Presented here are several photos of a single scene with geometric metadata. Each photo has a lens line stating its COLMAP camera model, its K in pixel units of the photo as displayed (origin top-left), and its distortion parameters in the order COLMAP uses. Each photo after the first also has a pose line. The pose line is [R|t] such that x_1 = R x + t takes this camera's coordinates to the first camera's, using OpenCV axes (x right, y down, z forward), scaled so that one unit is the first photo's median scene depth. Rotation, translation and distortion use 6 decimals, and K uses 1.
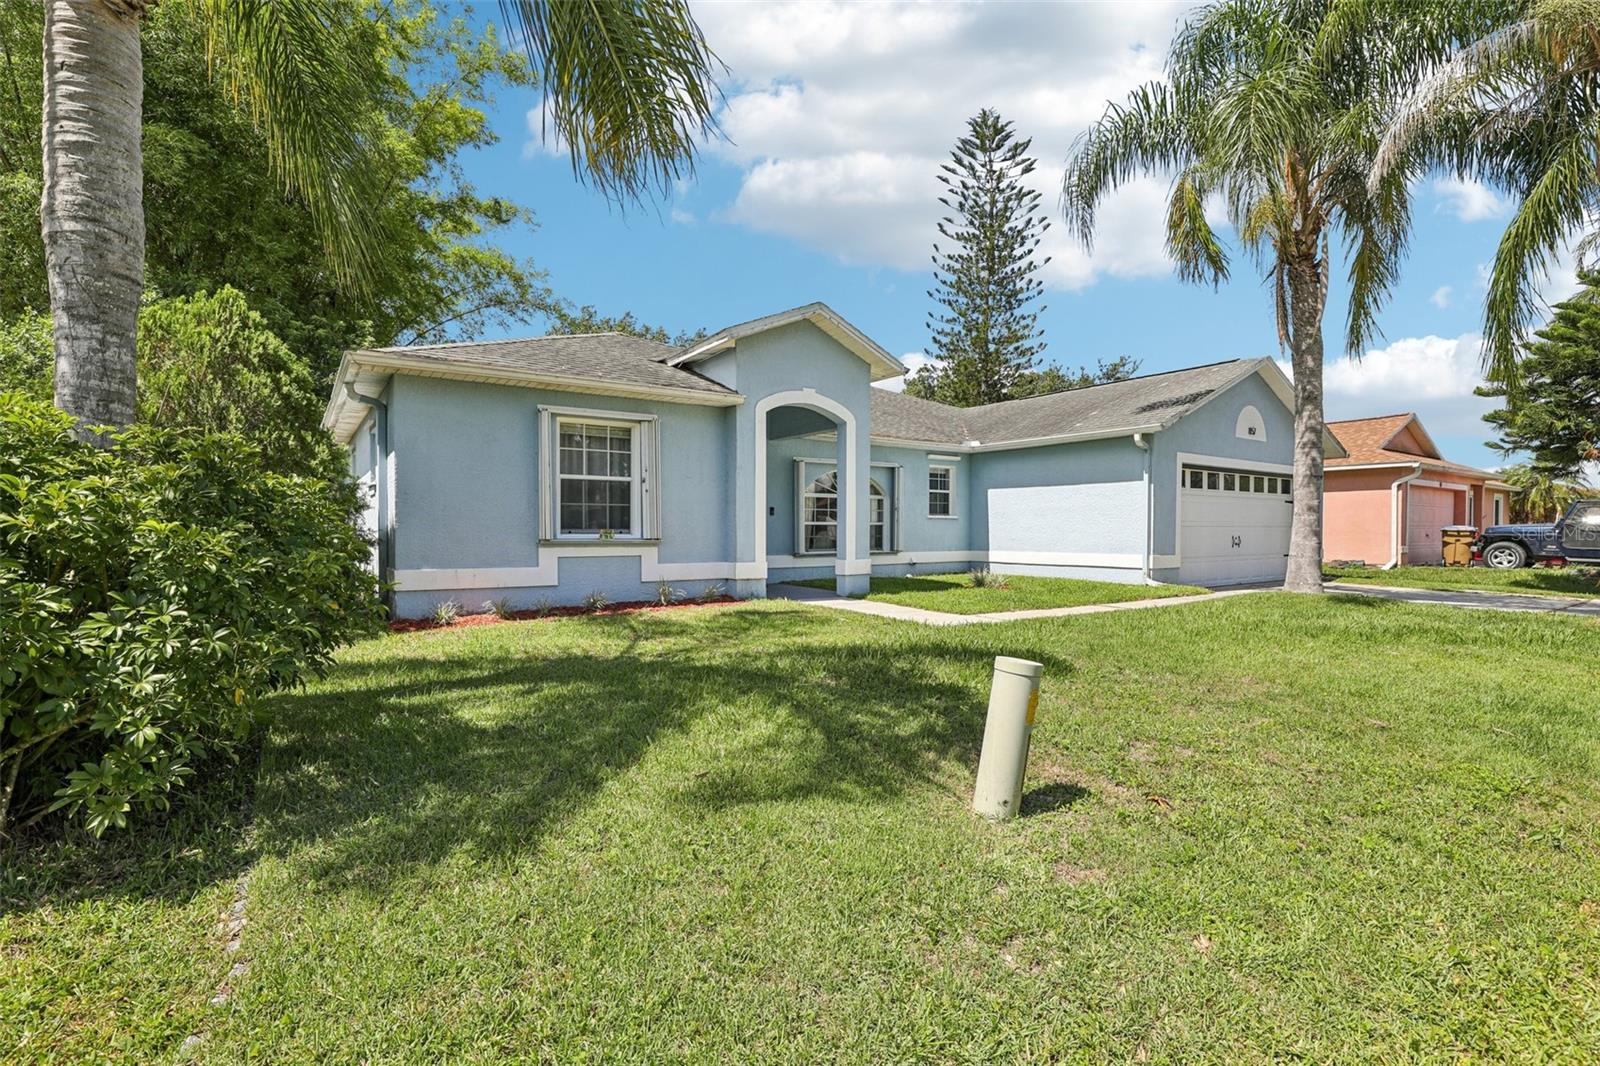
lens RADIAL K [[734.4, 0, 800.0], [0, 734.4, 533.0], [0, 0, 1]] dist [-0.001670, 0.000020]
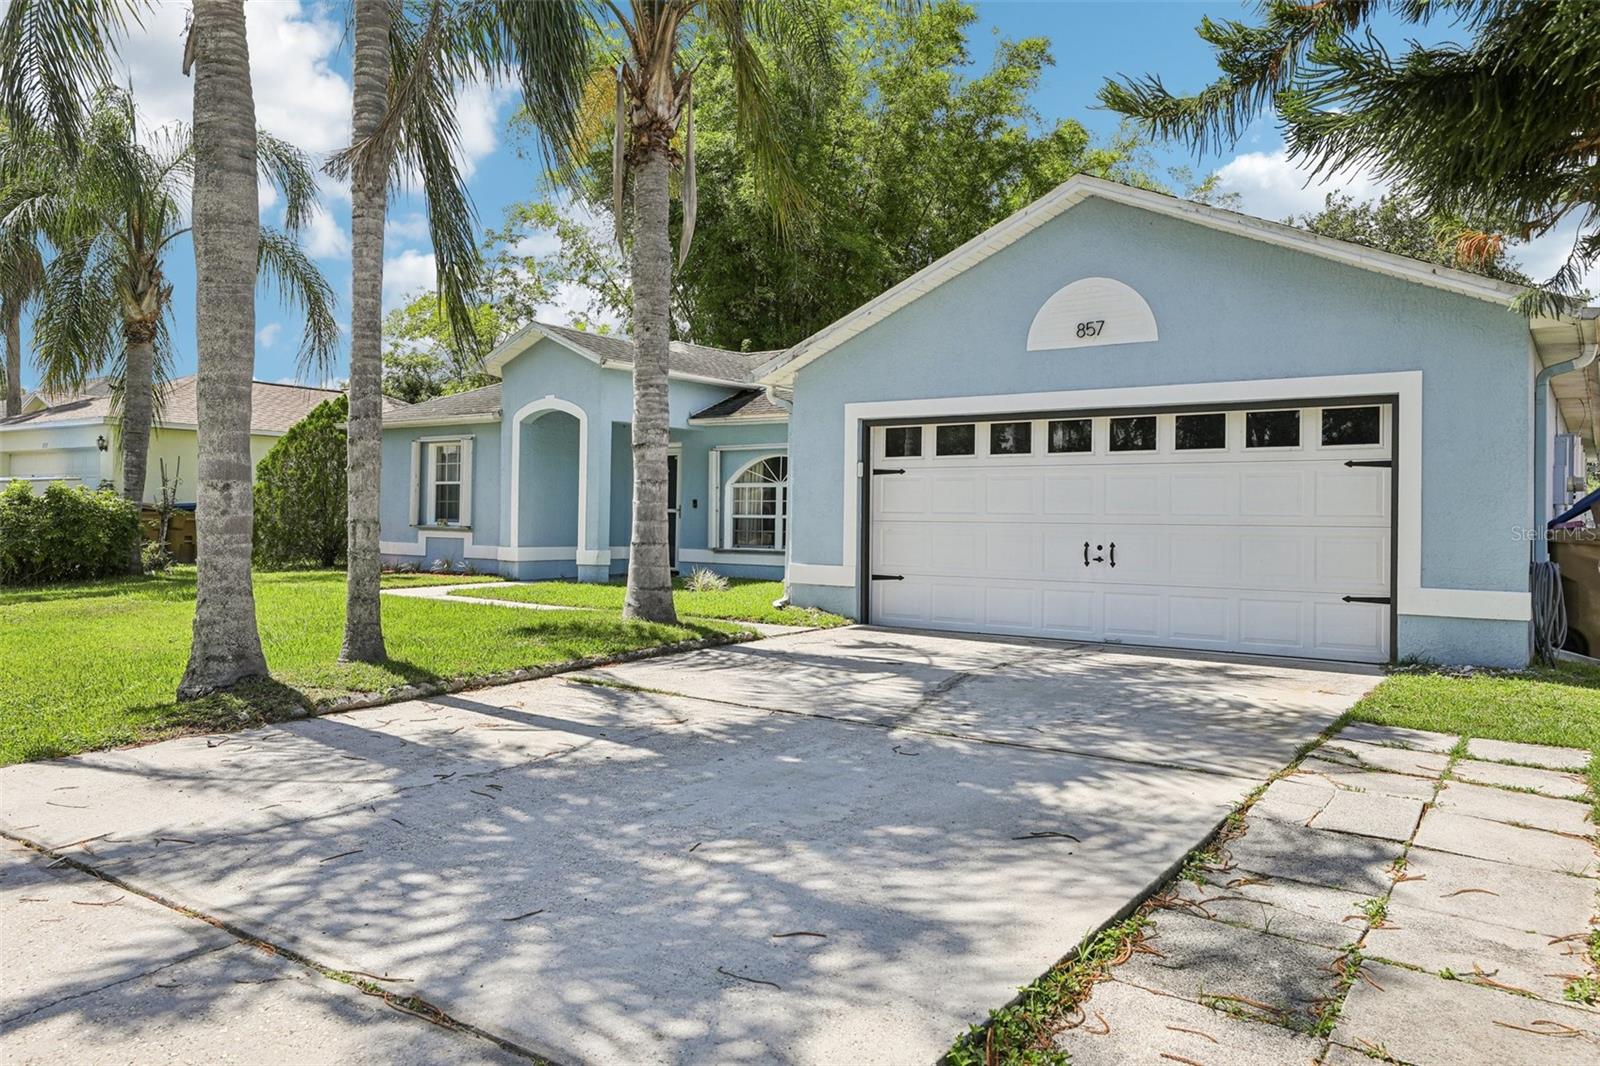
lens RADIAL K [[1085.0, 0, 796.0], [0, 1085.0, 510.1], [0, 0, 1]] dist [0.035660, -0.003177]
pose [[0.347191, -0.006545, -0.937772, 1.352122], [-0.019012, 0.999721, -0.014016, -0.003659], [0.937602, 0.022695, 0.346969, 0.620851]]
